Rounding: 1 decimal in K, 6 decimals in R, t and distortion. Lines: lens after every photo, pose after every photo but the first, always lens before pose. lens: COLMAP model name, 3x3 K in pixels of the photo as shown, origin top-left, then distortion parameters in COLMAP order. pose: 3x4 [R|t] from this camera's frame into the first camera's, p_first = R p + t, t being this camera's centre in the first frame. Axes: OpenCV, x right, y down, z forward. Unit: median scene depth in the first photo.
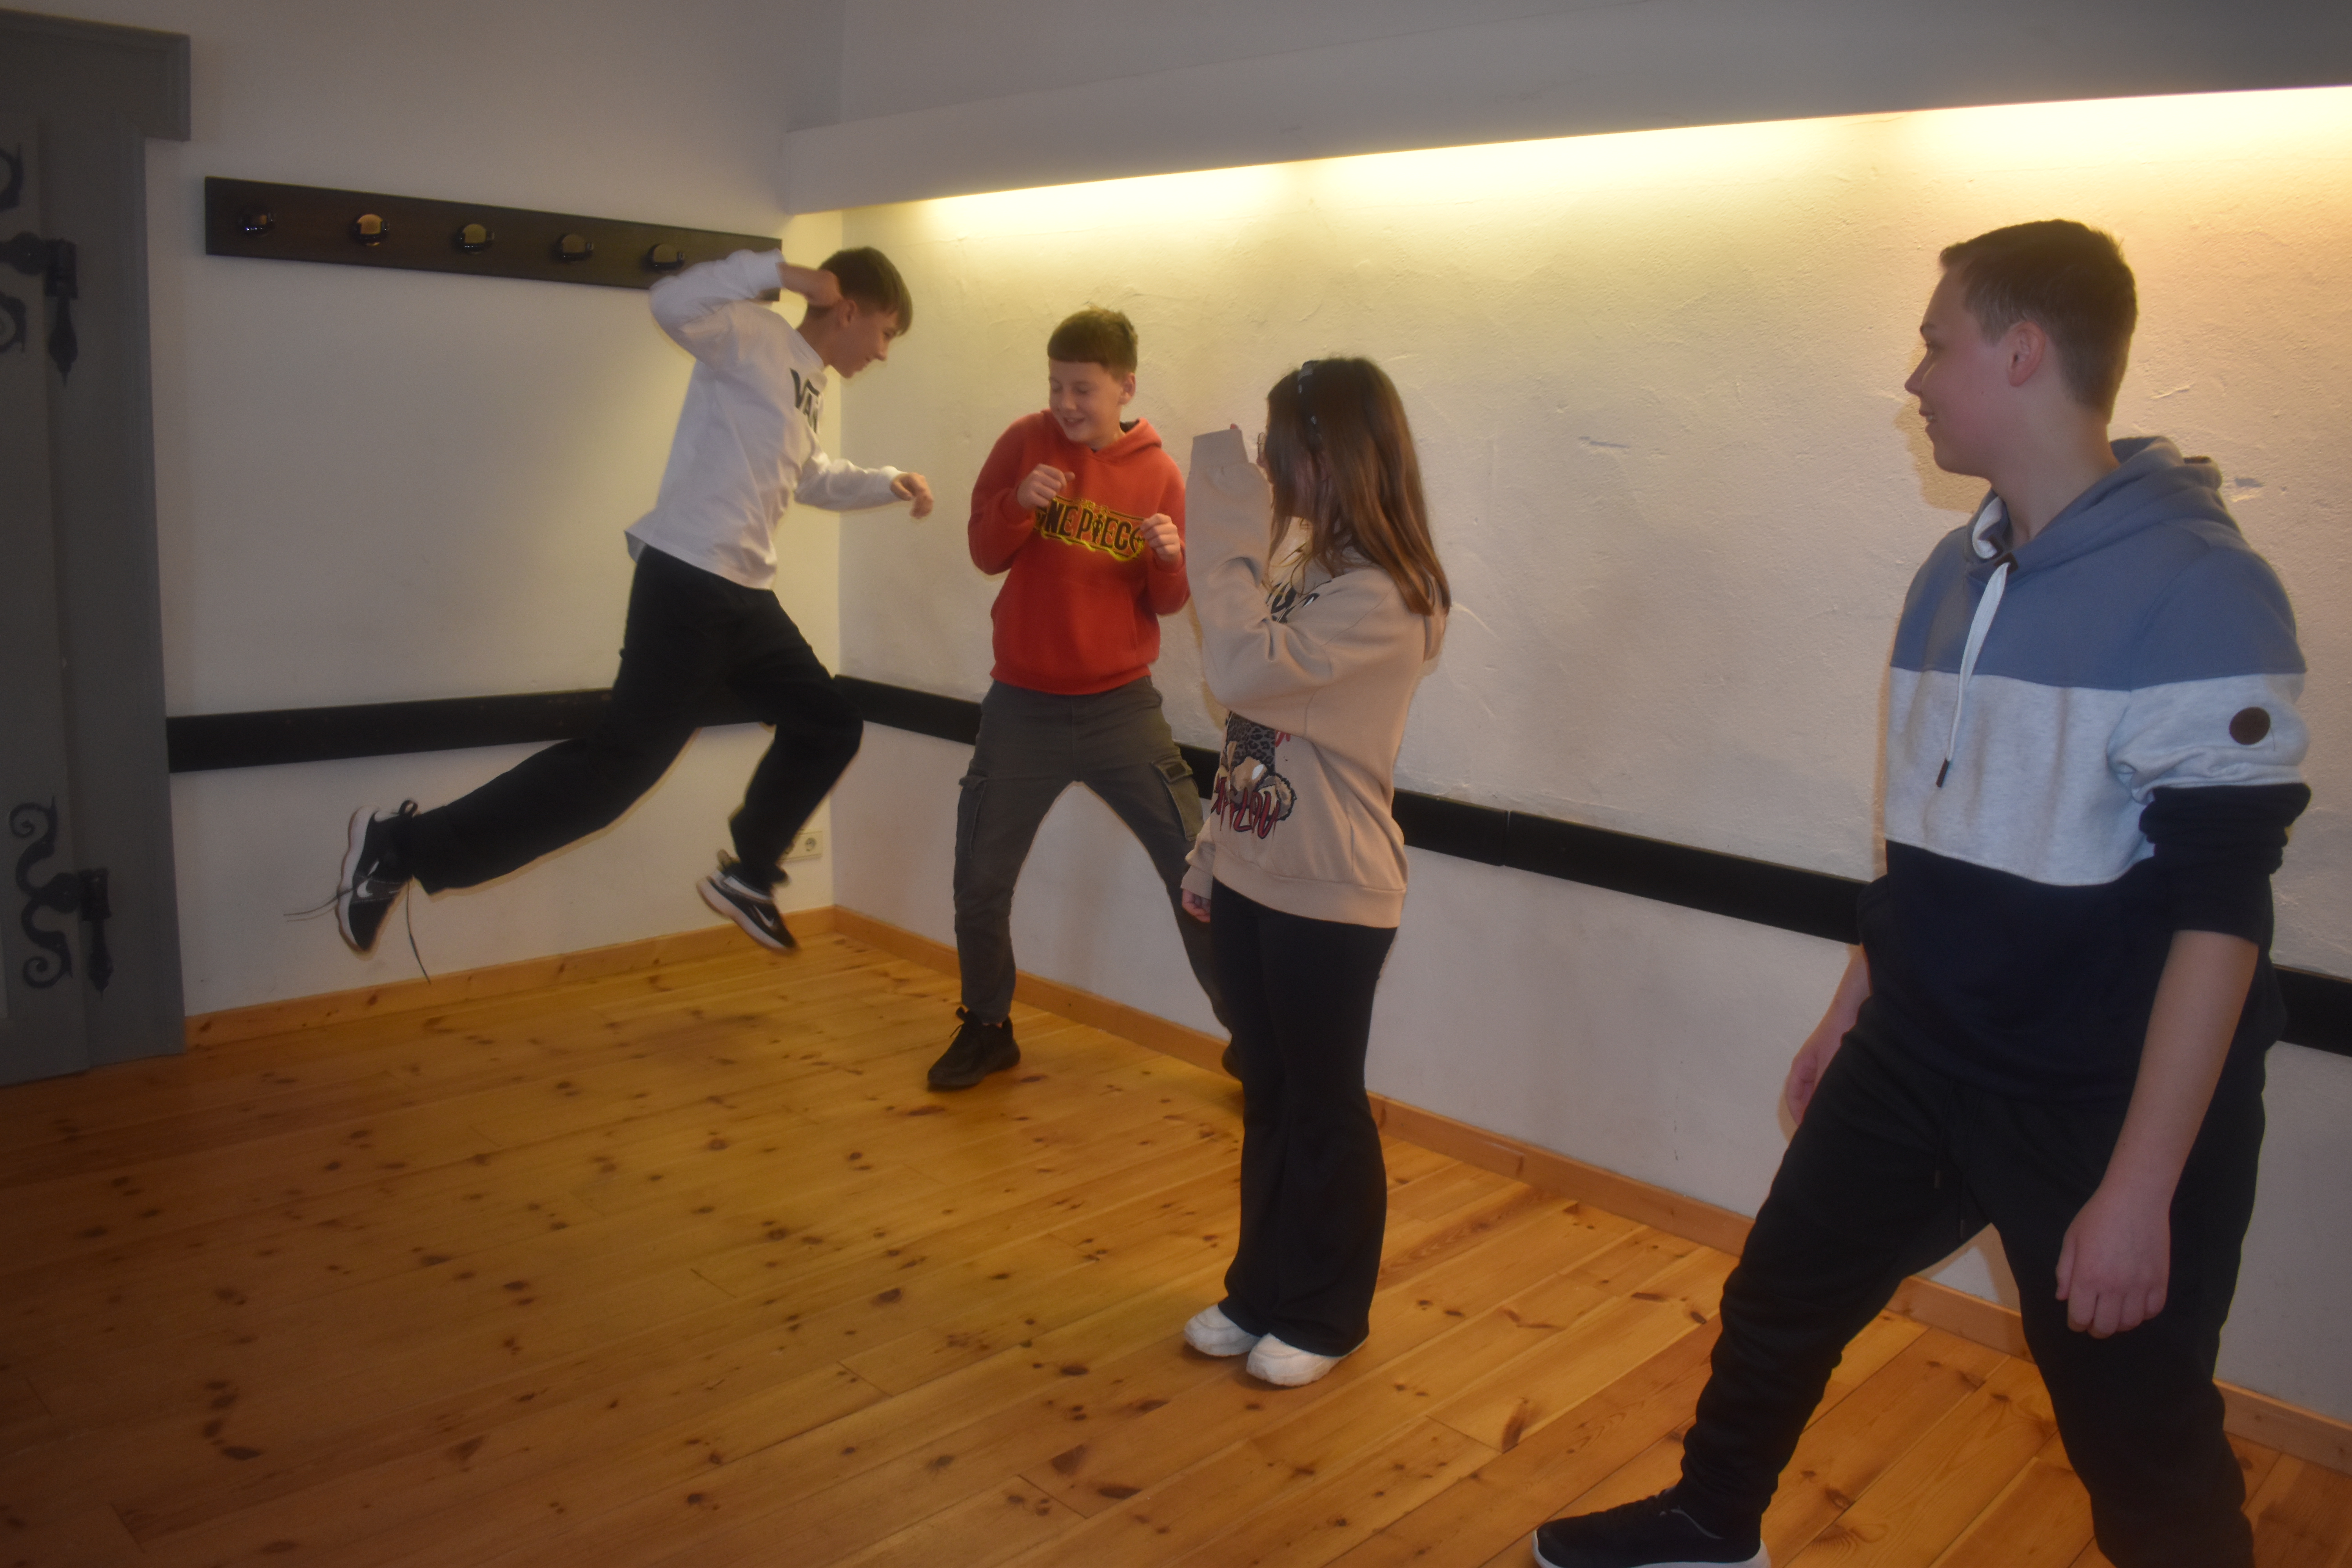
lens RADIAL K [[1835.3, 0, 1176.0], [0, 1835.3, 784.0], [0, 0, 1]] dist [-0.093921, 0.013709]
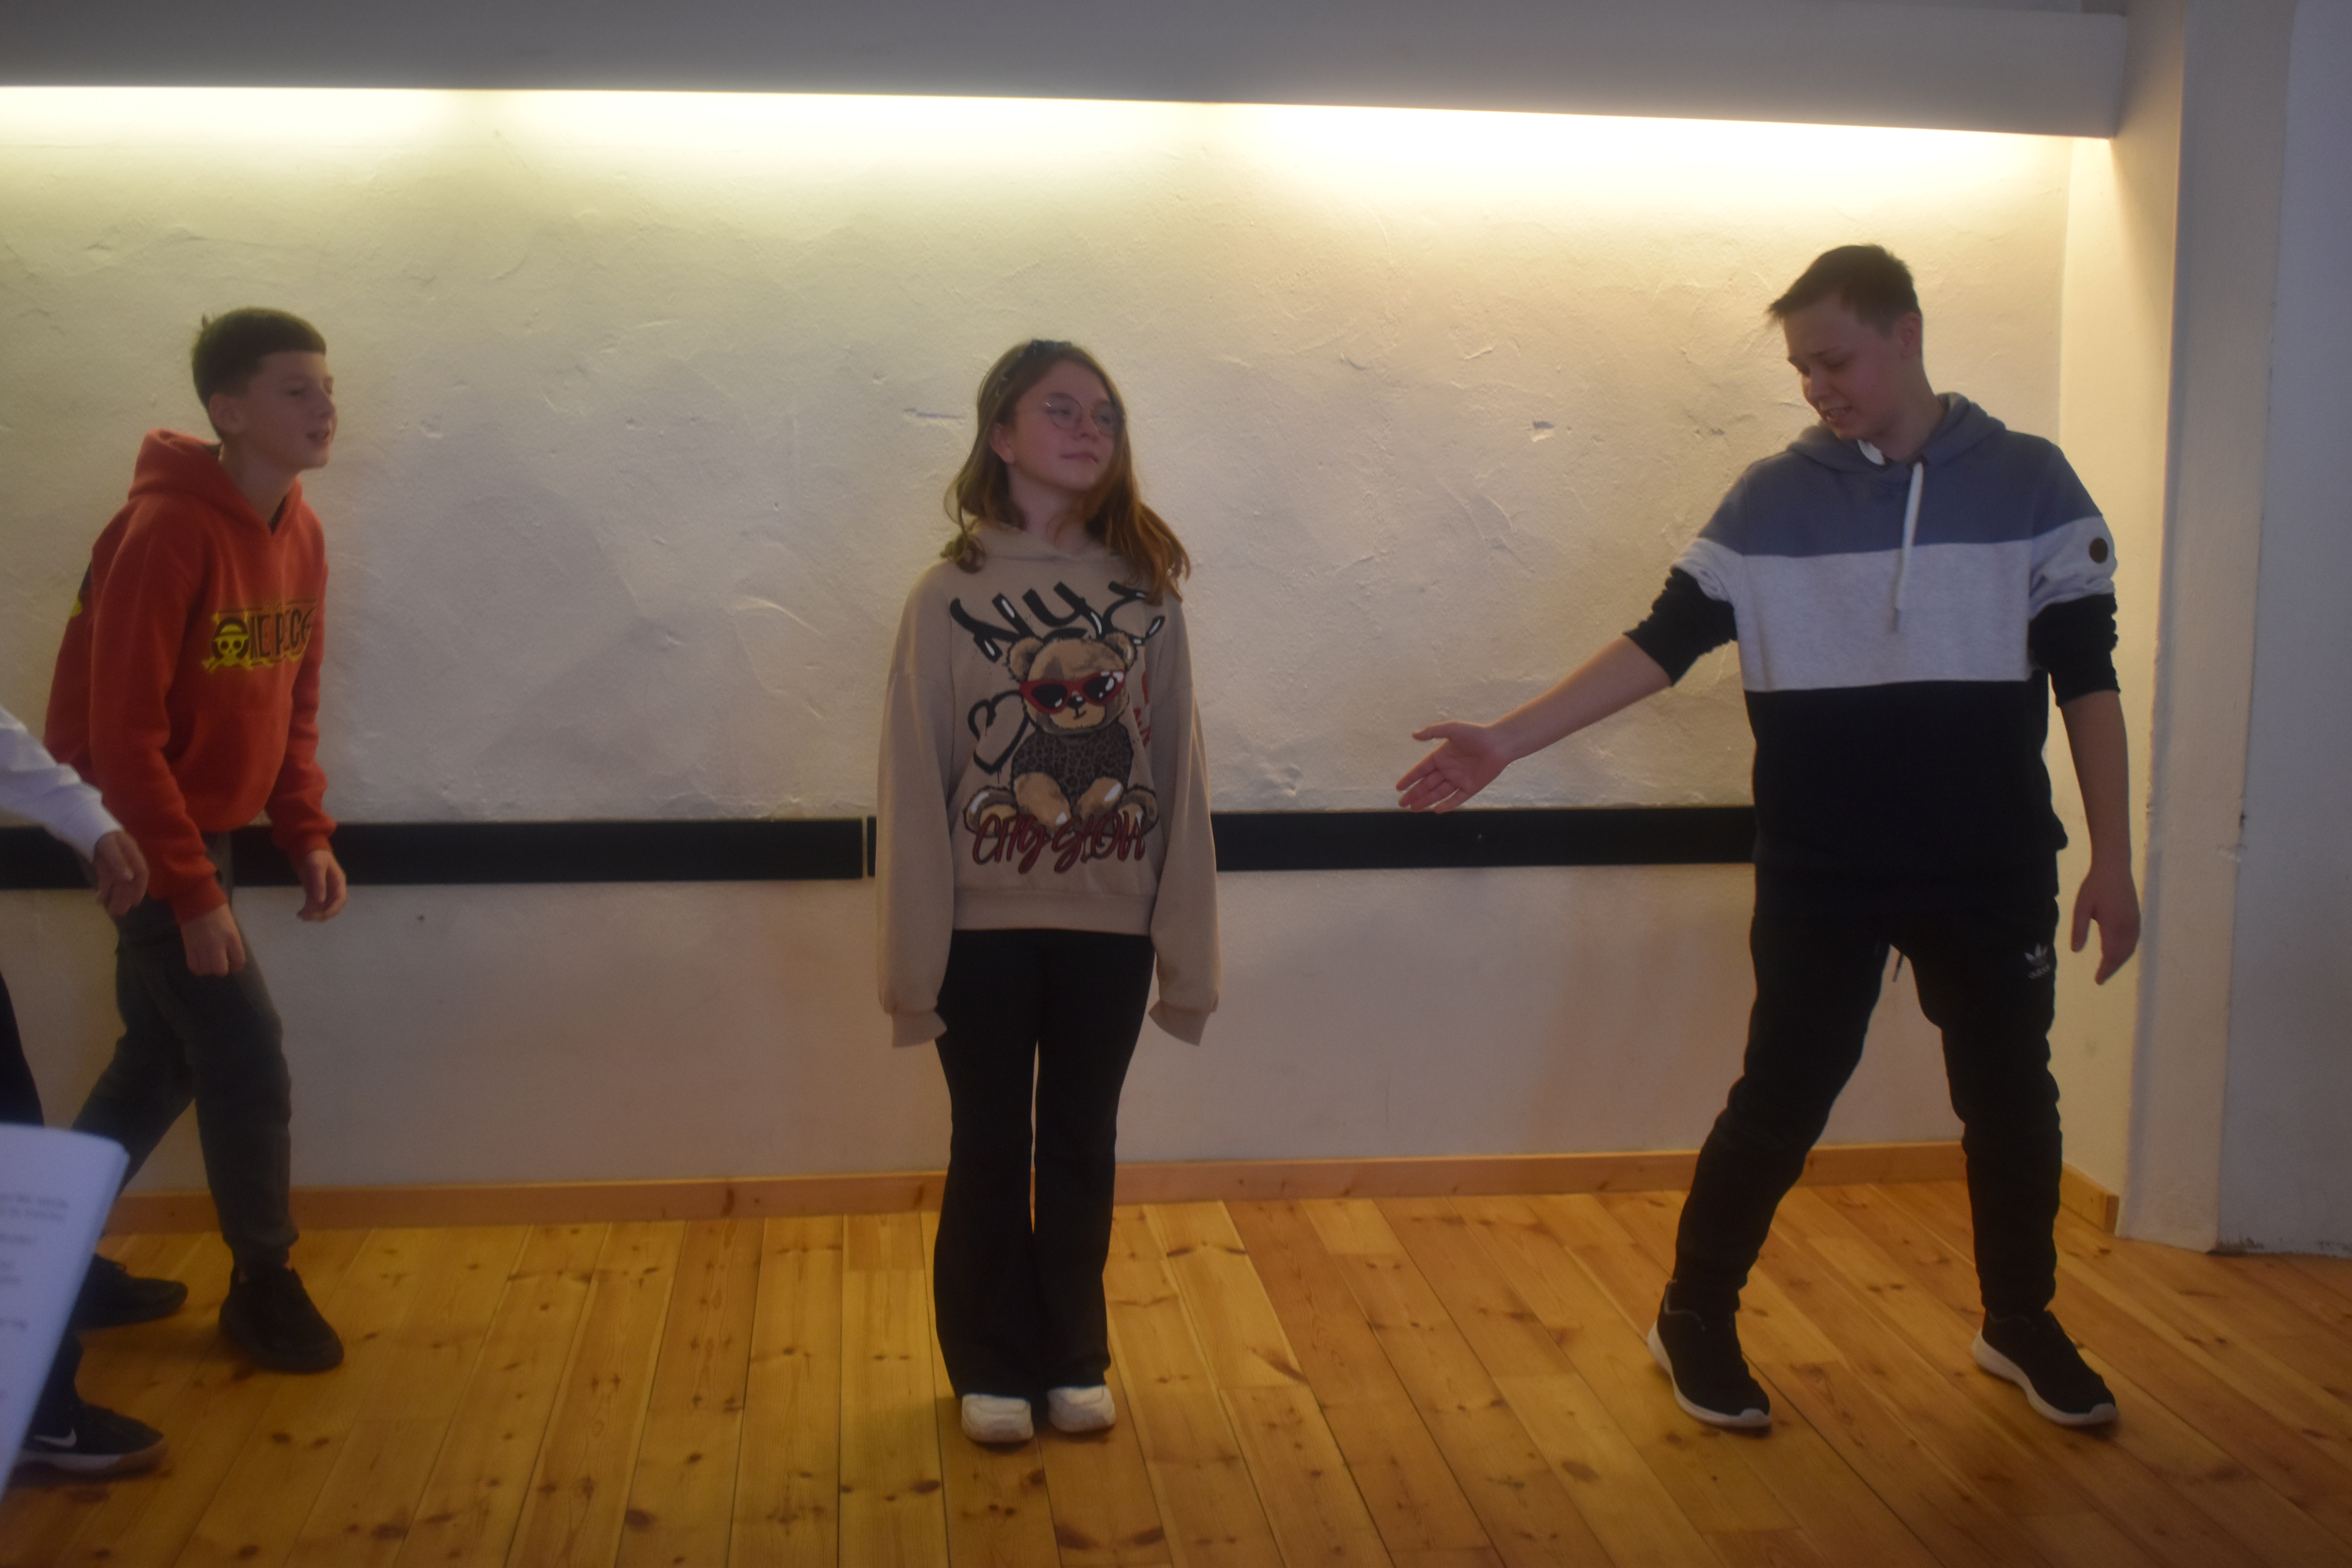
lens RADIAL K [[2447.5, 0, 1176.0], [0, 2447.5, 784.0], [0, 0, 1]] dist [-0.063950, 0.000229]
pose [[0.620199, -0.153683, 0.769243, -0.765267], [0.162994, 0.984466, 0.065268, -0.064931], [-0.767324, 0.084903, 0.635614, 0.114532]]
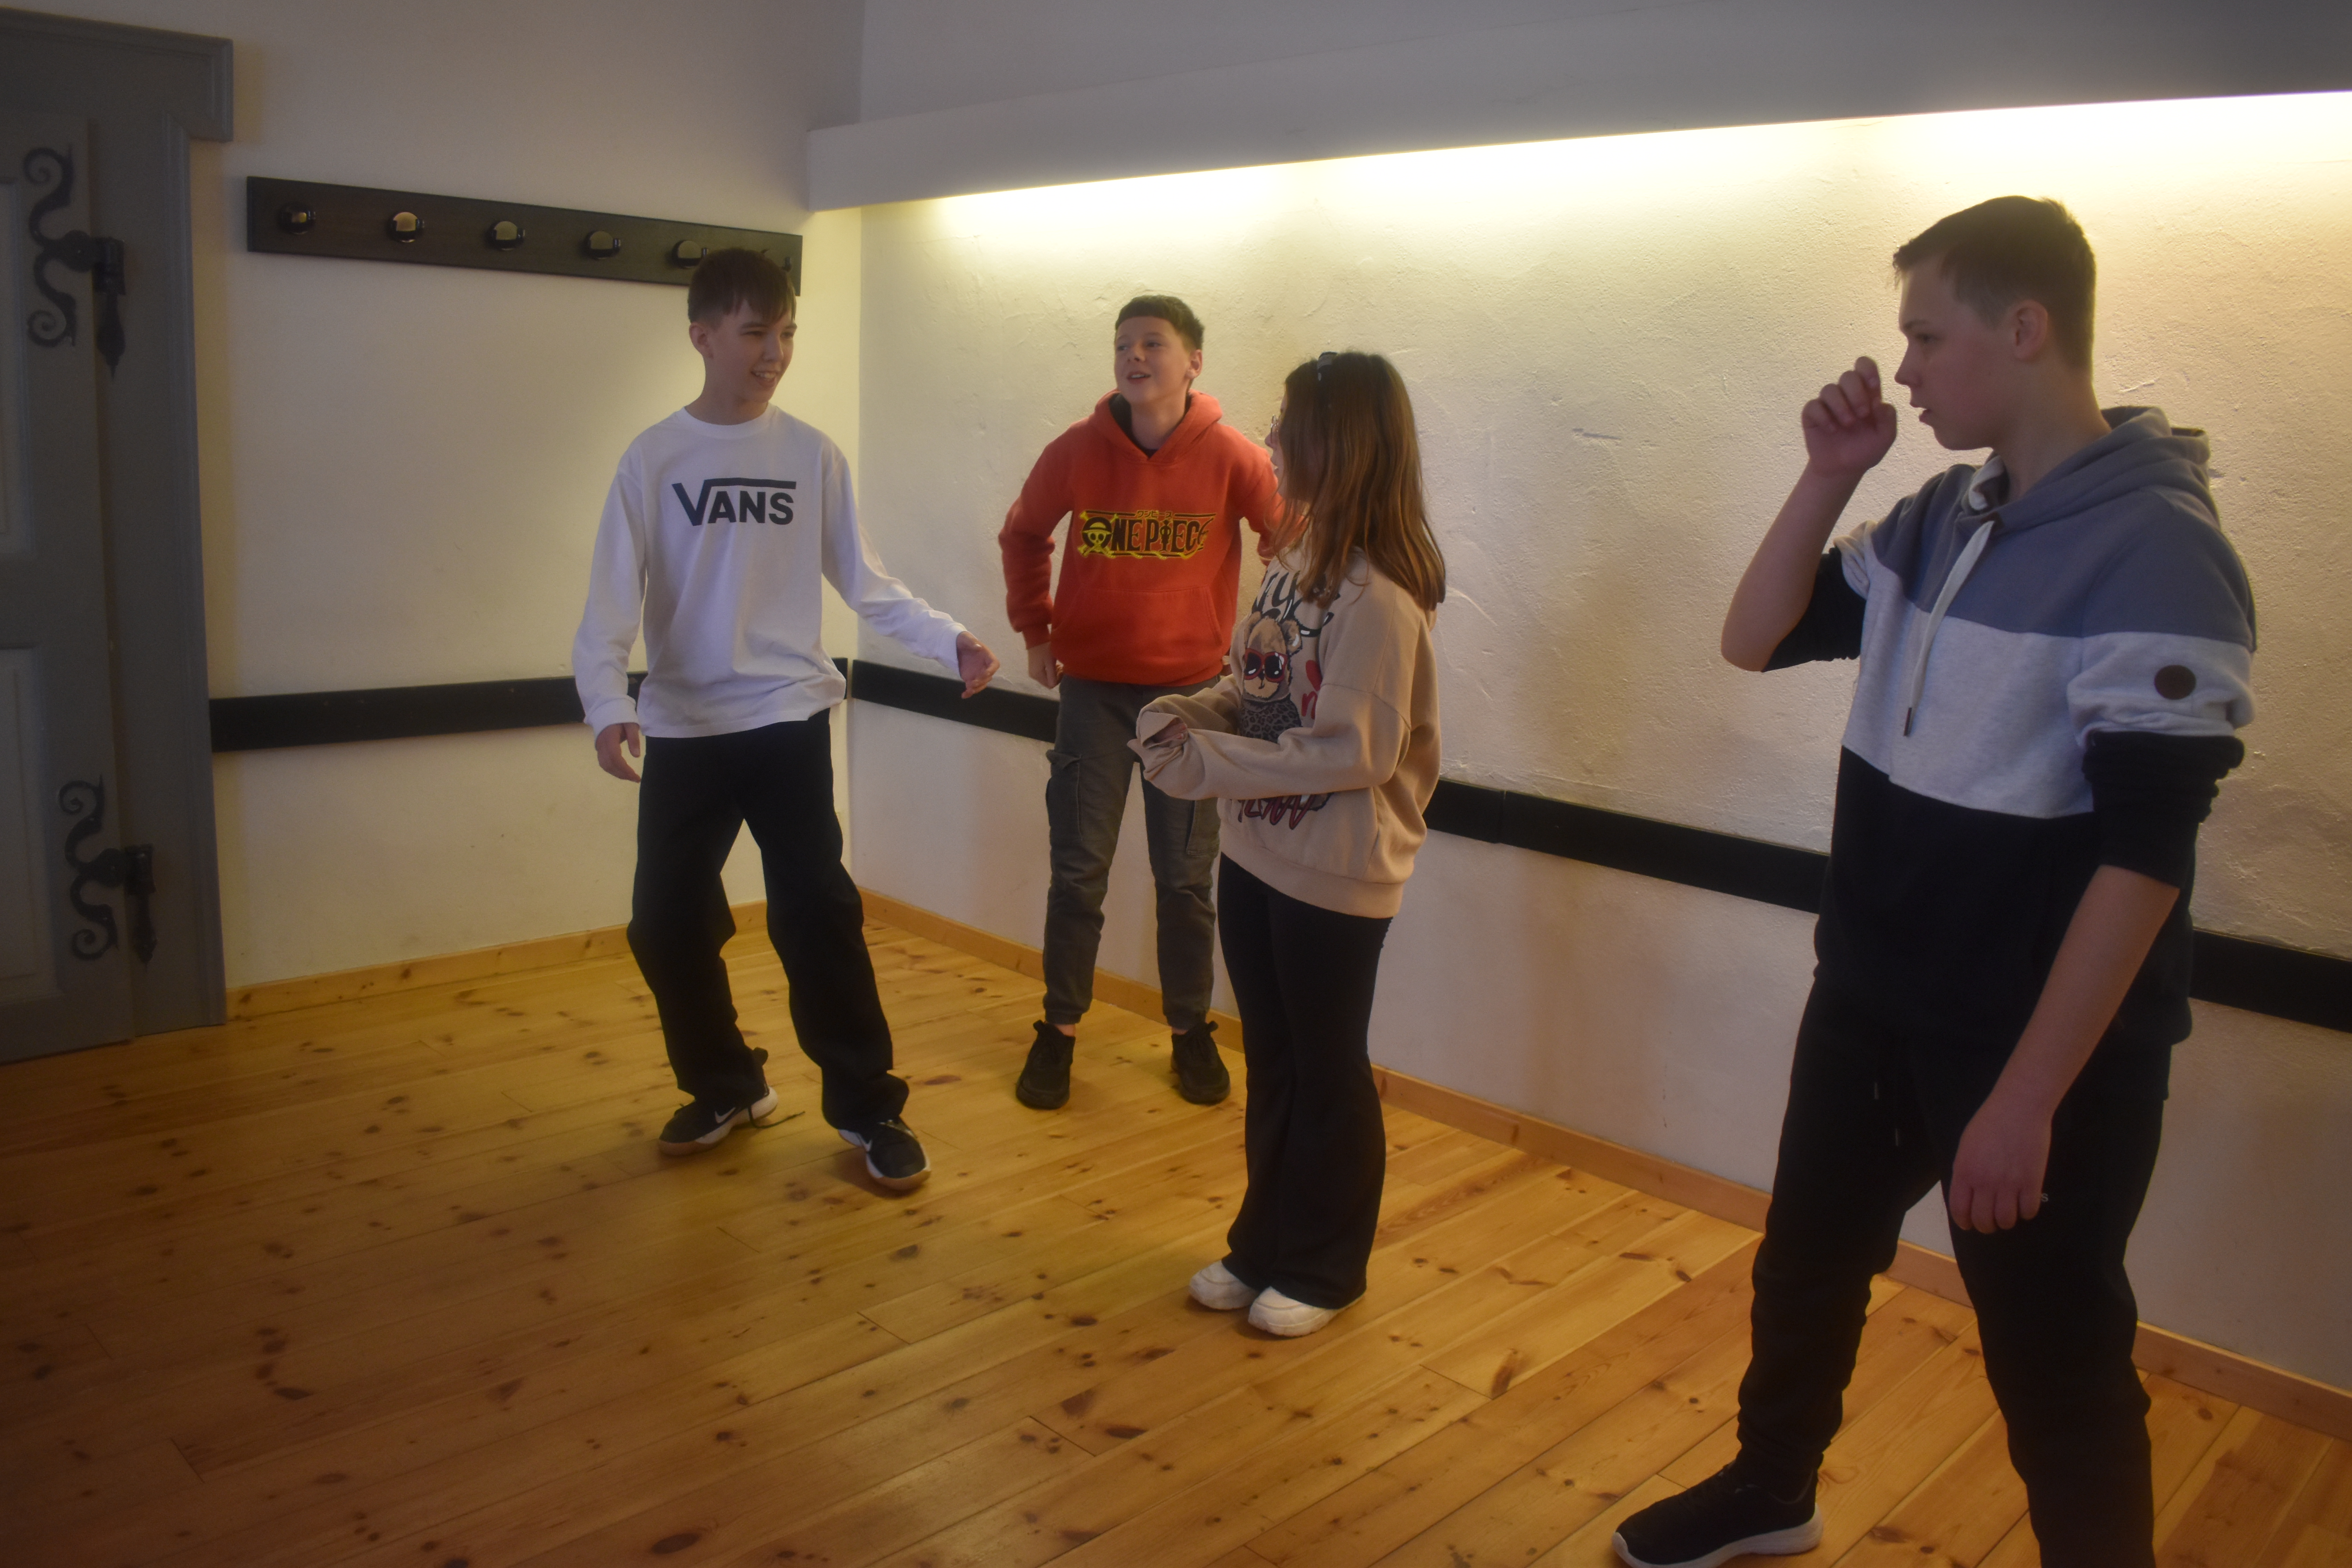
lens RADIAL K [[1835.3, 0, 1176.0], [0, 1835.3, 784.0], [0, 0, 1]] dist [-0.093921, 0.013709]
pose [[0.999969, 0.001868, -0.007636, 0.004158], [-0.001828, 0.999985, 0.005195, 0.007063], [0.007646, -0.005180, 0.999957, -0.042730]]
